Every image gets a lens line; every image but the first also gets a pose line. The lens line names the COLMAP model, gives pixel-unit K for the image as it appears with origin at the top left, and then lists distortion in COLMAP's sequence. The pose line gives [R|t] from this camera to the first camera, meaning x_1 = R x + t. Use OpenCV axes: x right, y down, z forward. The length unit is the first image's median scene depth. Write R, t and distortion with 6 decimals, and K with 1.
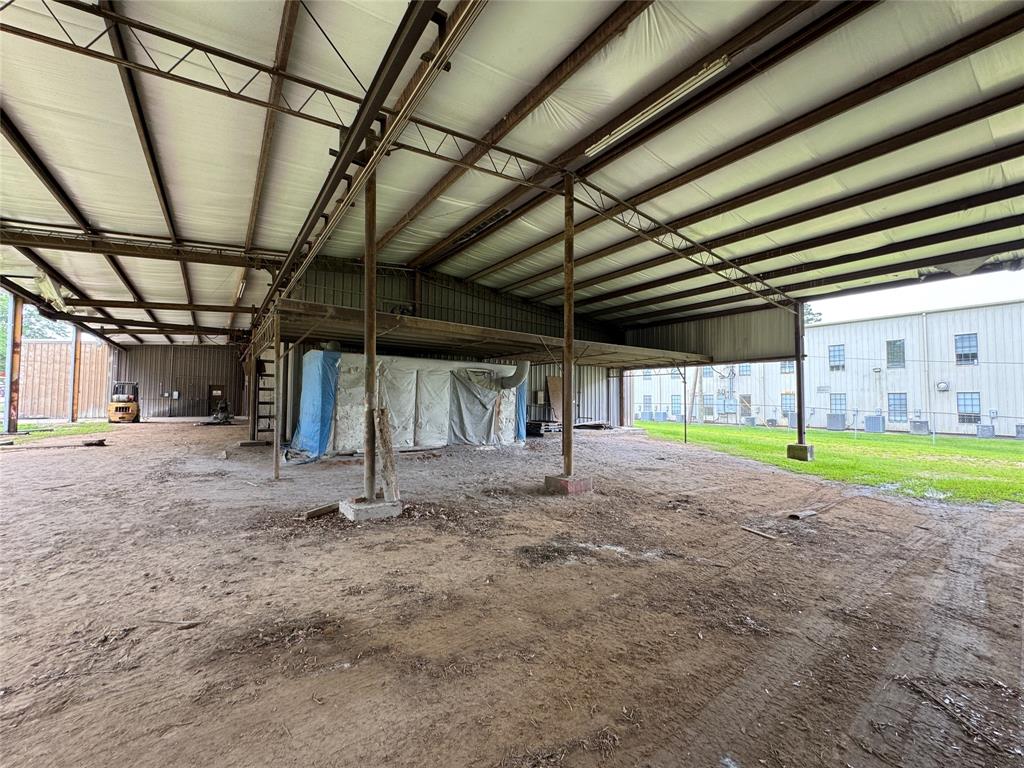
lens RADIAL K [[414.5, 0, 514.6], [0, 414.5, 386.1], [0, 0, 1]] dist [0.002999, 0.000977]
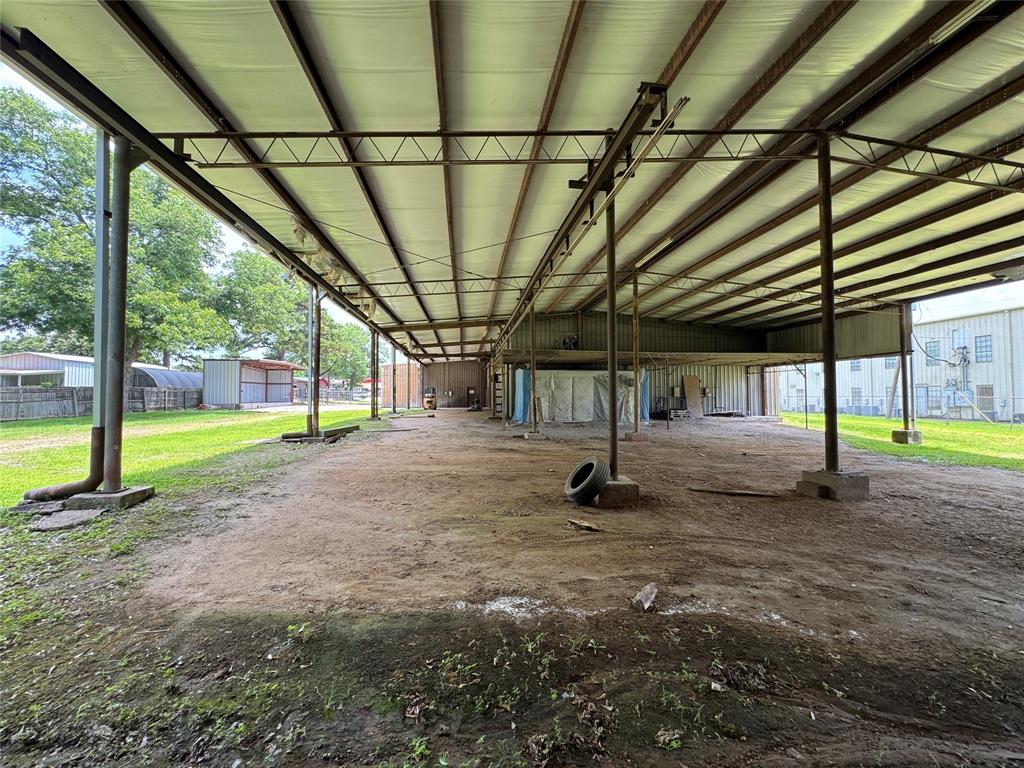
lens RADIAL K [[414.5, 0, 514.6], [0, 414.5, 386.1], [0, 0, 1]] dist [0.002999, 0.000977]
pose [[0.874201, -0.020937, -0.485112, 0.269691], [0.025174, 0.999681, 0.002218, -0.007206], [0.484911, -0.014151, 0.874449, -0.437827]]
